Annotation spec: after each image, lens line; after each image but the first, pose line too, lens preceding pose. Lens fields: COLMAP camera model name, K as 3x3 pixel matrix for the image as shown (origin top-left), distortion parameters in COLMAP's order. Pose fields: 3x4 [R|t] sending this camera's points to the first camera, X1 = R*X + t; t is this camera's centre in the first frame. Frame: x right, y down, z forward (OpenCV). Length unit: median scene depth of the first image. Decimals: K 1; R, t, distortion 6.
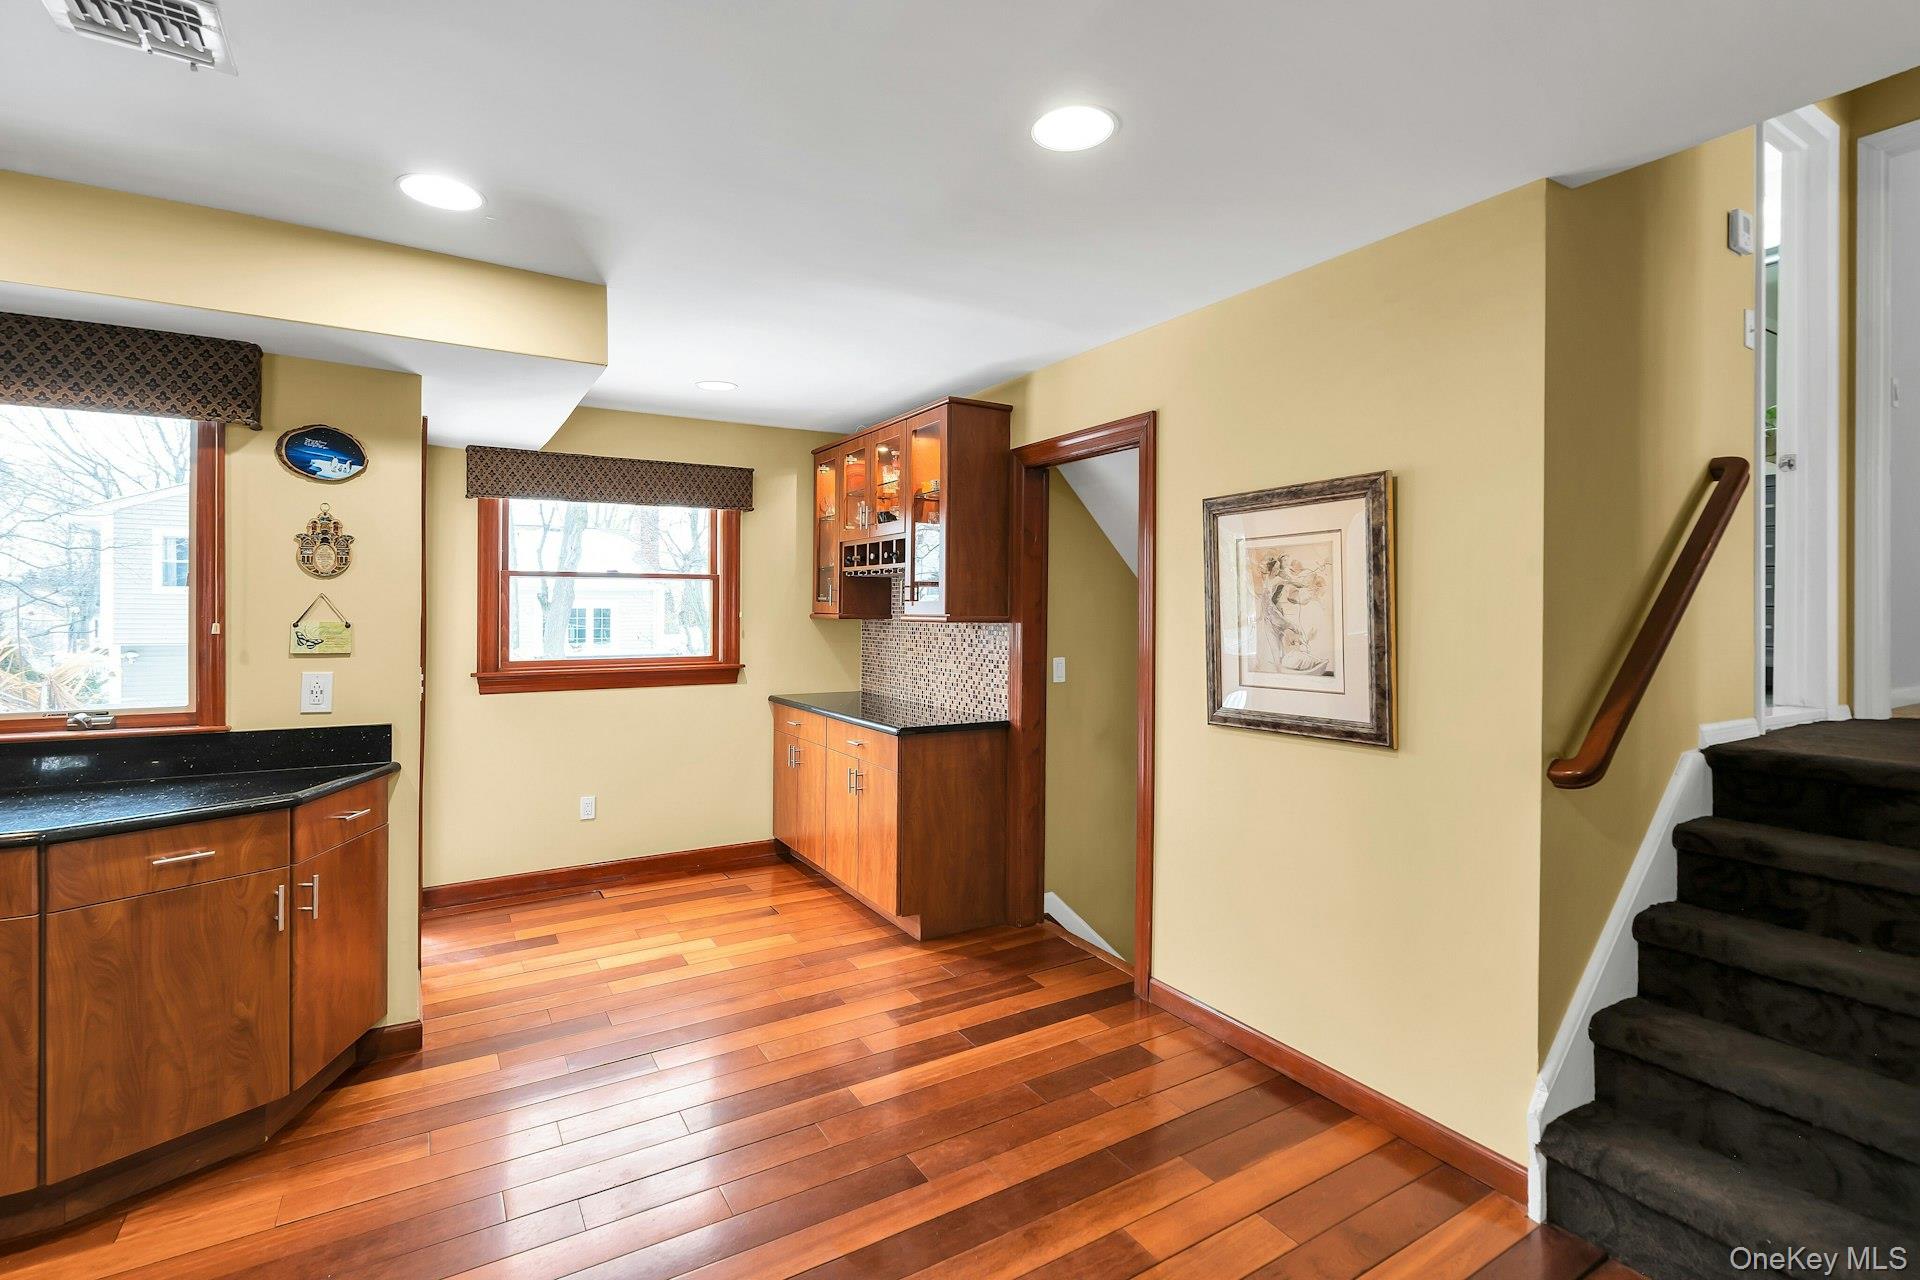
lens RADIAL K [[907.9, 0, 960.3], [0, 907.9, 611.1], [0, 0, 1]] dist [-0.002252, -0.000174]
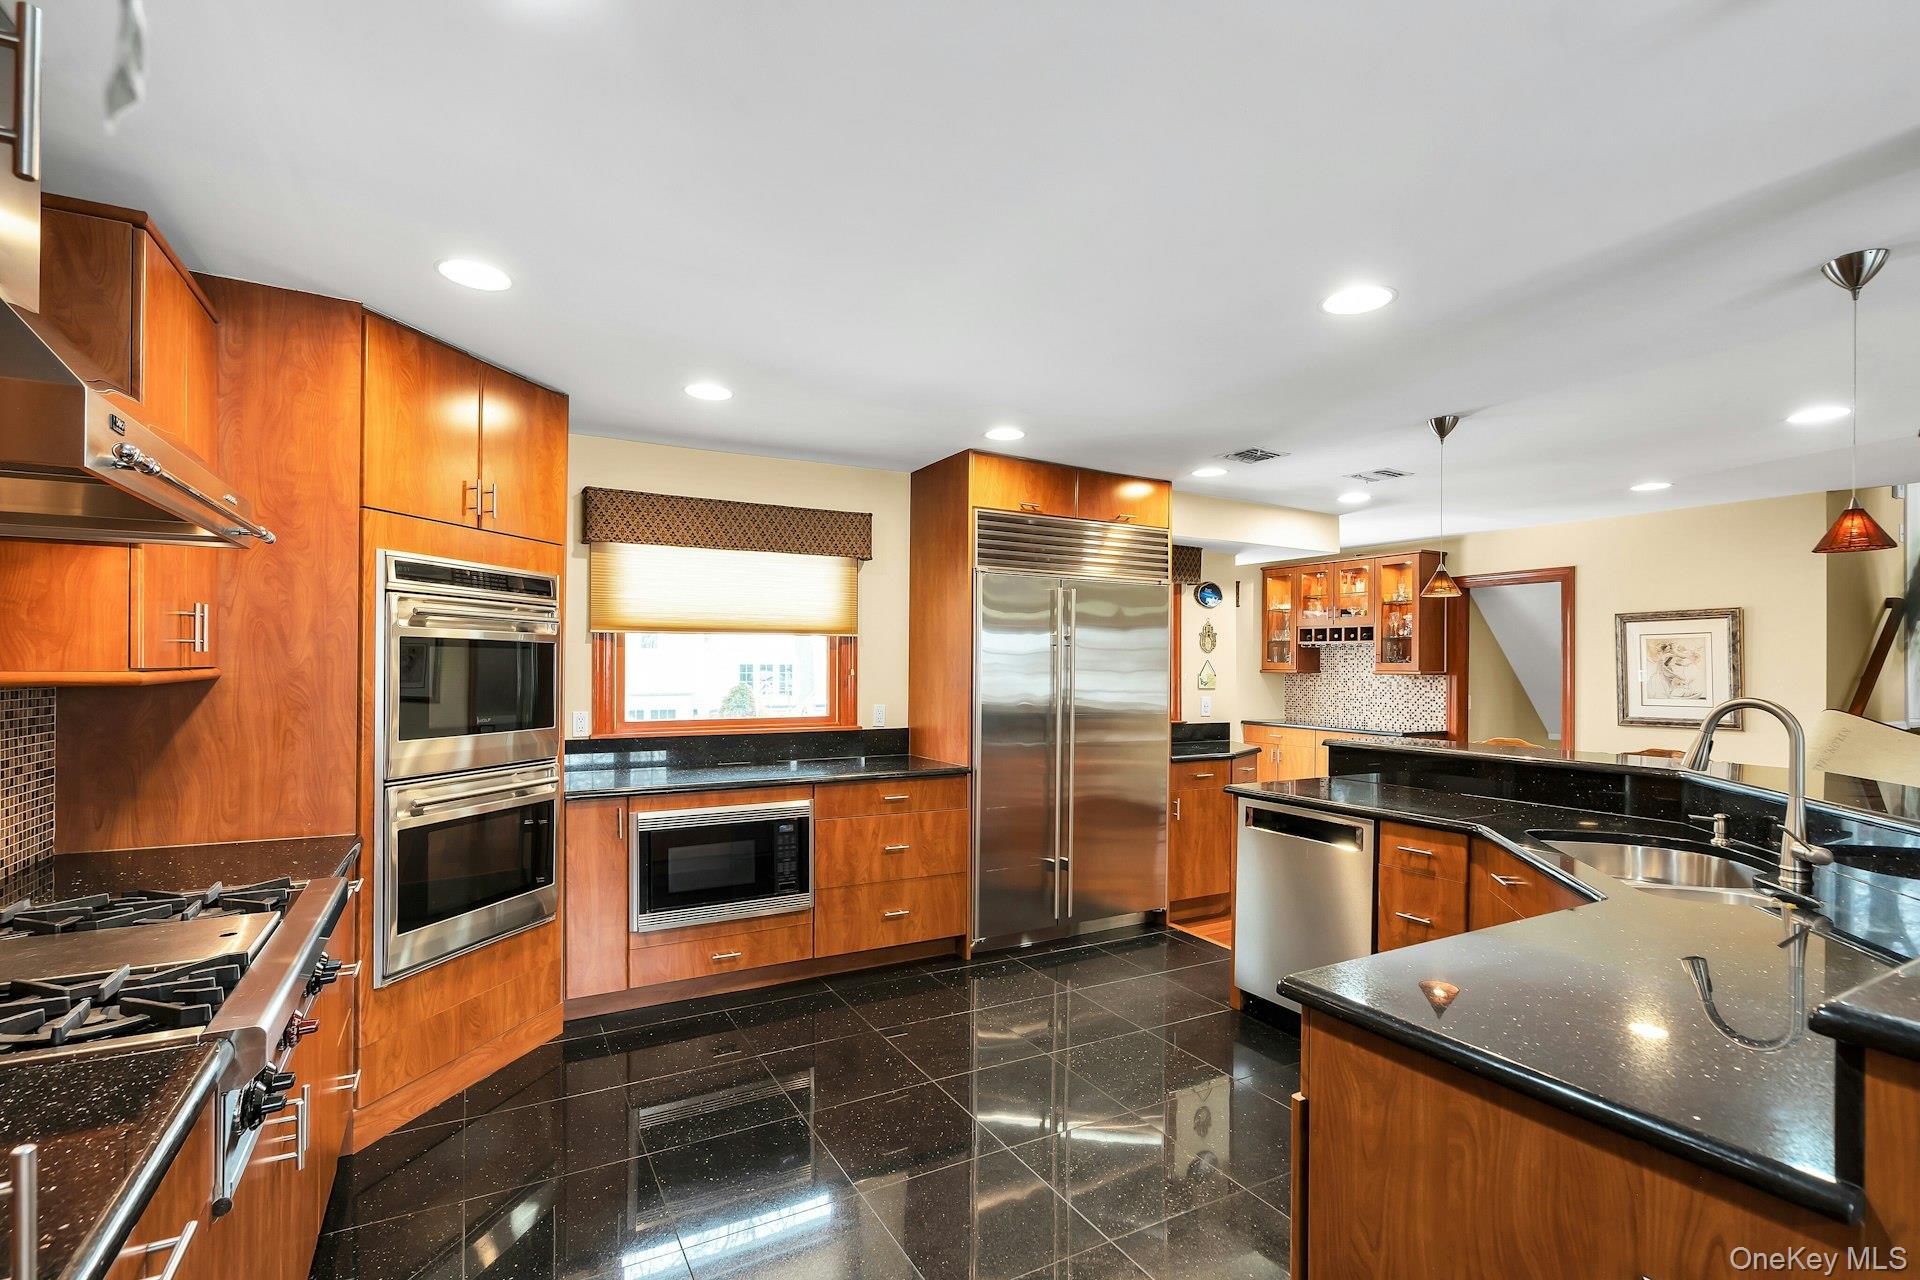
lens RADIAL K [[876.6, 0, 959.7], [0, 876.6, 658.6], [0, 0, 1]] dist [-0.001430, -0.000242]
pose [[0.999343, 0.002636, -0.036146, -1.131155], [-0.002984, 0.999950, -0.009593, -0.000635], [0.036119, 0.009695, 0.999300, -1.008349]]
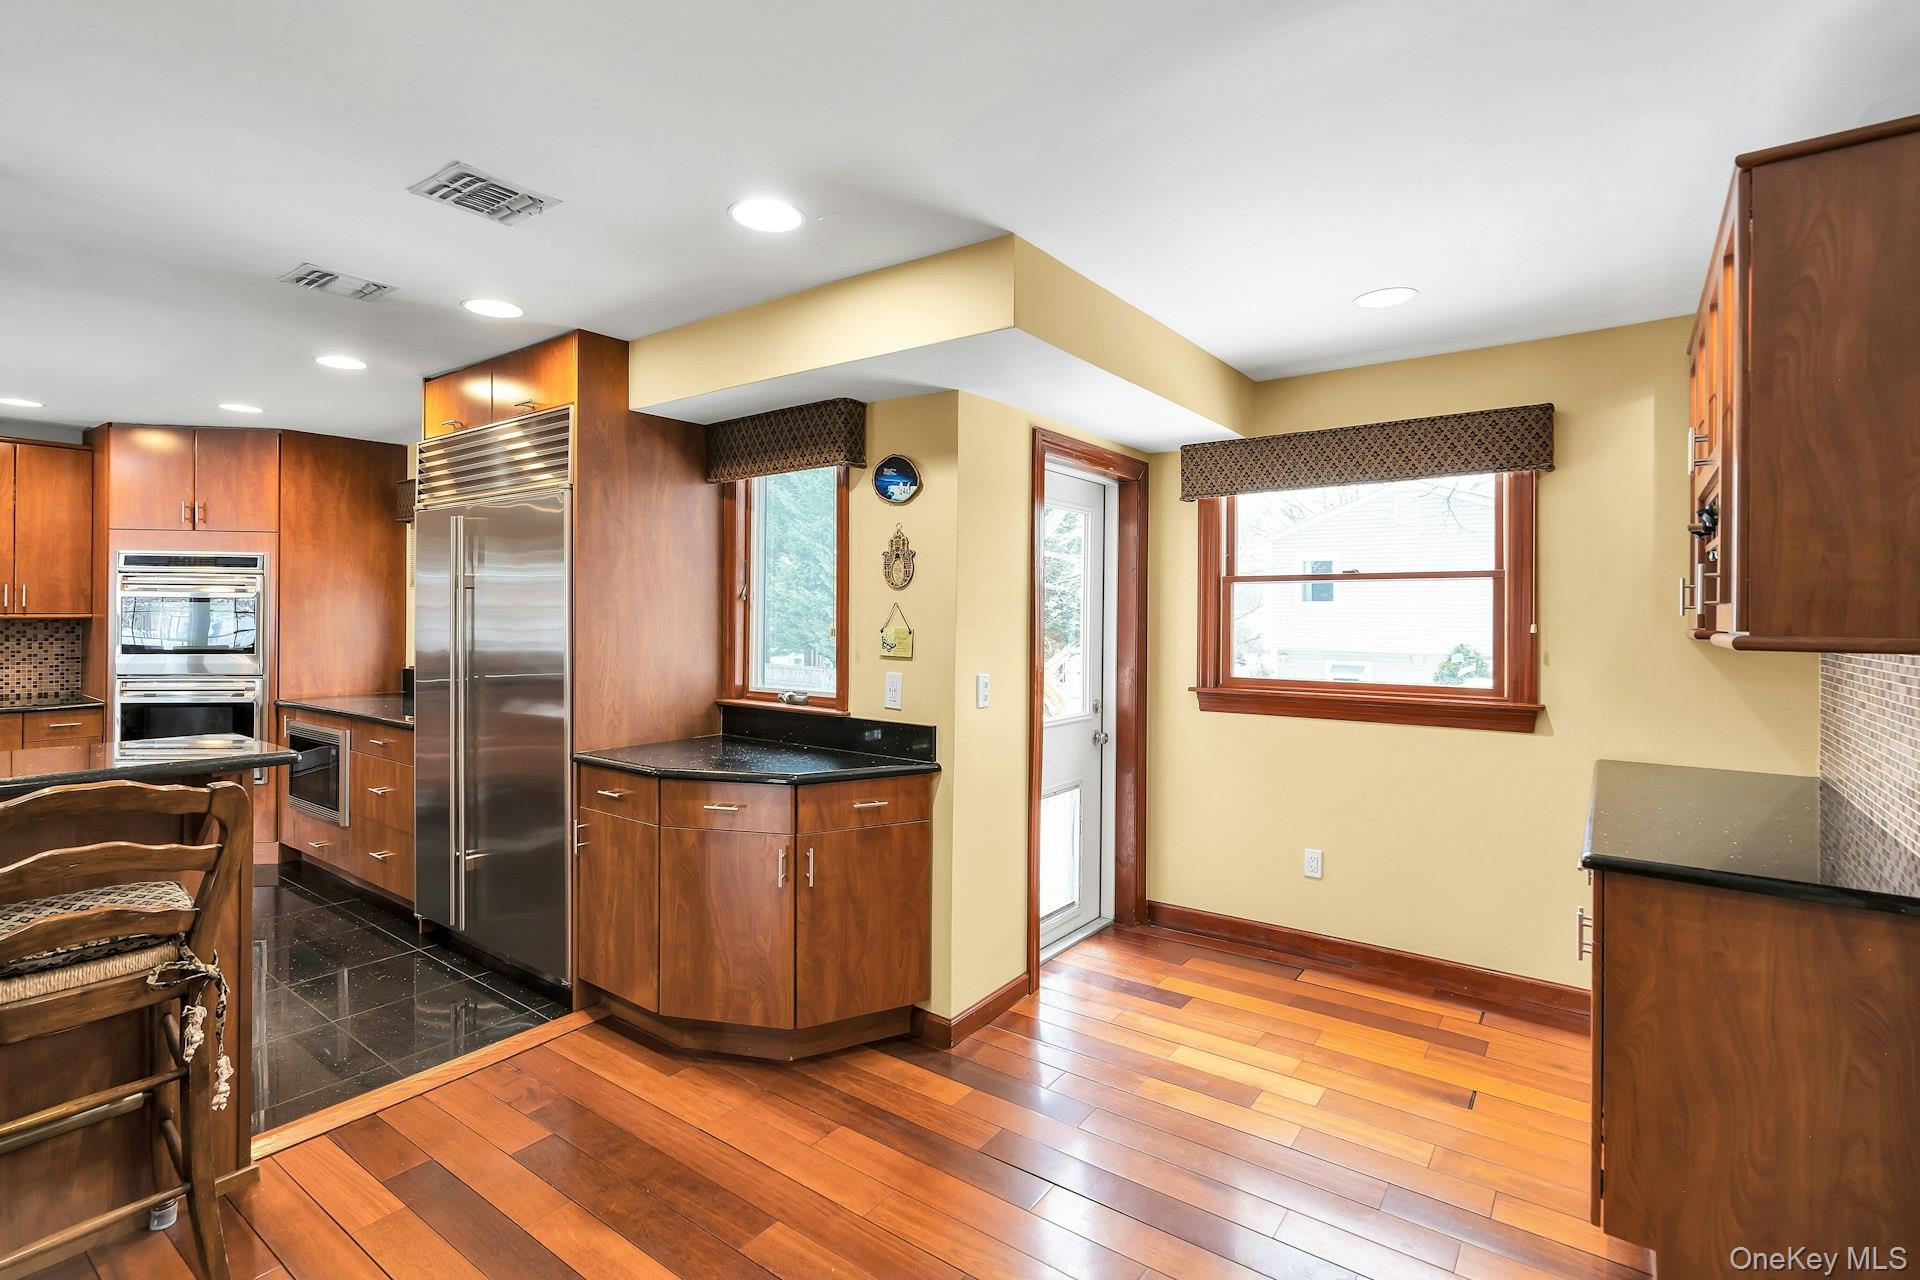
lens RADIAL K [[907.9, 0, 960.3], [0, 907.9, 611.1], [0, 0, 1]] dist [-0.002252, -0.000174]
pose [[0.367244, -0.003169, -0.930119, 0.350807], [-0.007310, 0.999953, -0.006293, -0.002951], [0.930096, 0.009110, 0.367203, 0.615158]]
